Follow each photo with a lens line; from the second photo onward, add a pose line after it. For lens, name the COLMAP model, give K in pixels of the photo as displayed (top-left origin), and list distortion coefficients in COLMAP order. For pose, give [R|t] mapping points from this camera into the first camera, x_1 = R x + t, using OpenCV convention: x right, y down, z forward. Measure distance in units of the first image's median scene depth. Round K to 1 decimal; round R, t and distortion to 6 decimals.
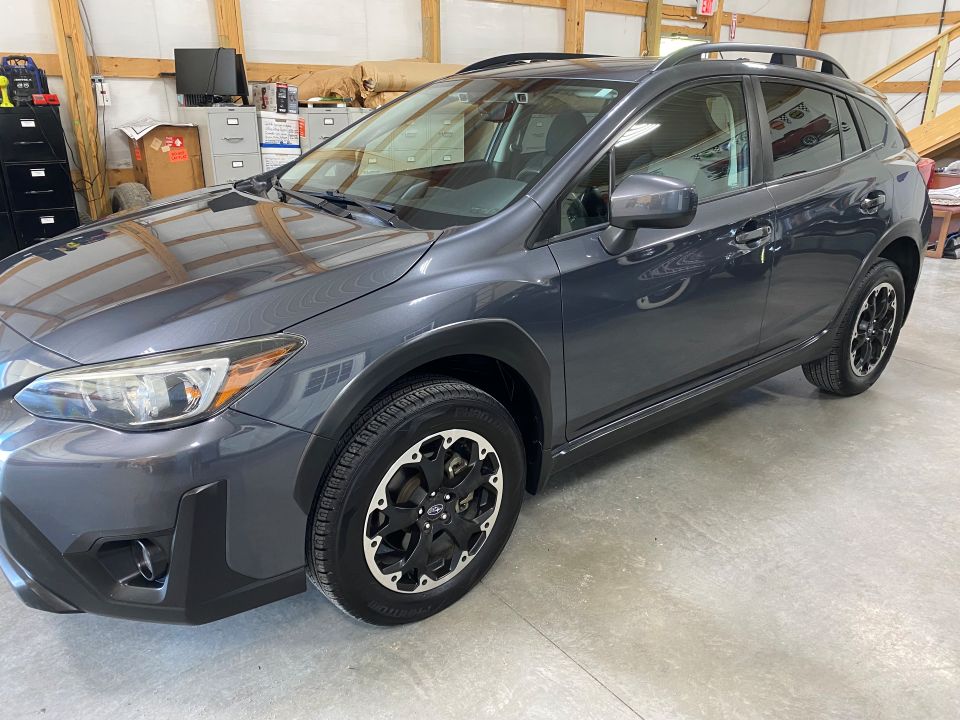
lens RADIAL K [[739.6, 0, 481.6], [0, 739.6, 358.4], [0, 0, 1]] dist [0.036826, -0.033010]
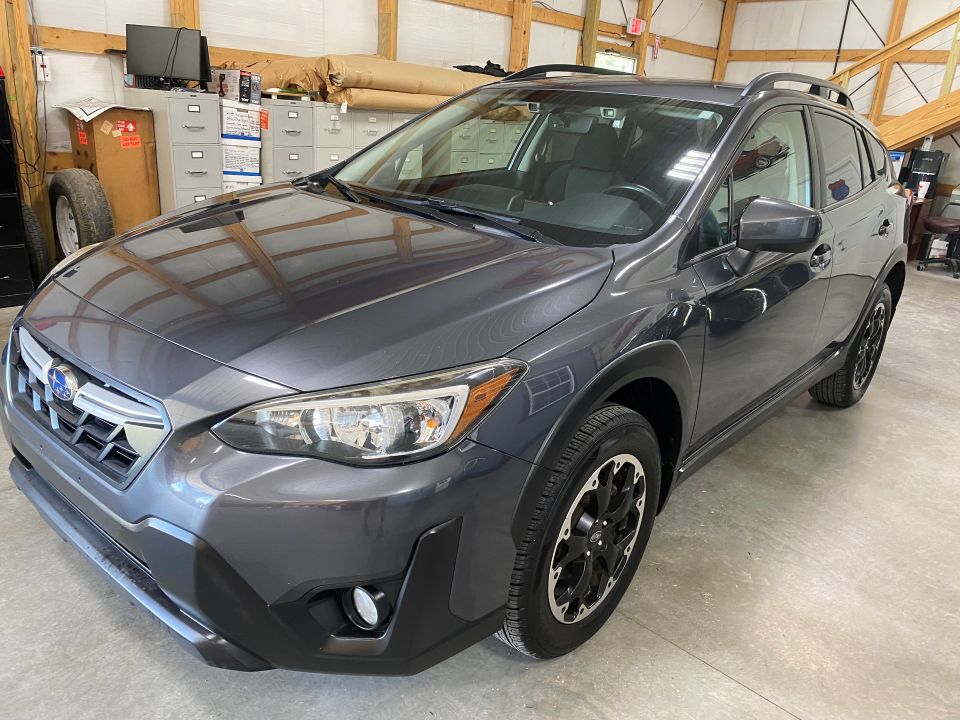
lens RADIAL K [[739.6, 0, 482.2], [0, 739.6, 359.0], [0, 0, 1]] dist [0.036826, -0.033010]
pose [[0.984162, 0.008341, 0.177077, -0.330124], [-0.008413, 0.999965, -0.000346, -0.022599], [-0.177074, -0.001149, 0.984197, 0.060027]]
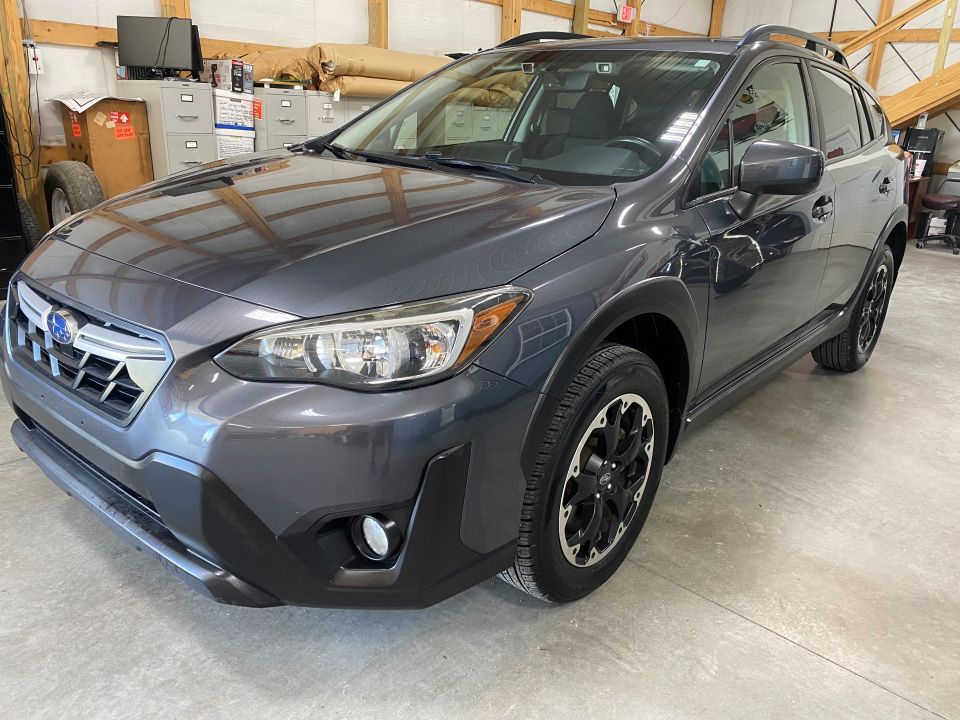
lens RADIAL K [[739.6, 0, 478.3], [0, 739.6, 359.9], [0, 0, 1]] dist [0.036826, -0.033010]
pose [[0.984686, -0.019176, 0.173279, -0.333973], [0.020644, 0.999765, -0.006672, 0.046280], [-0.173111, 0.010147, 0.984850, 0.070719]]
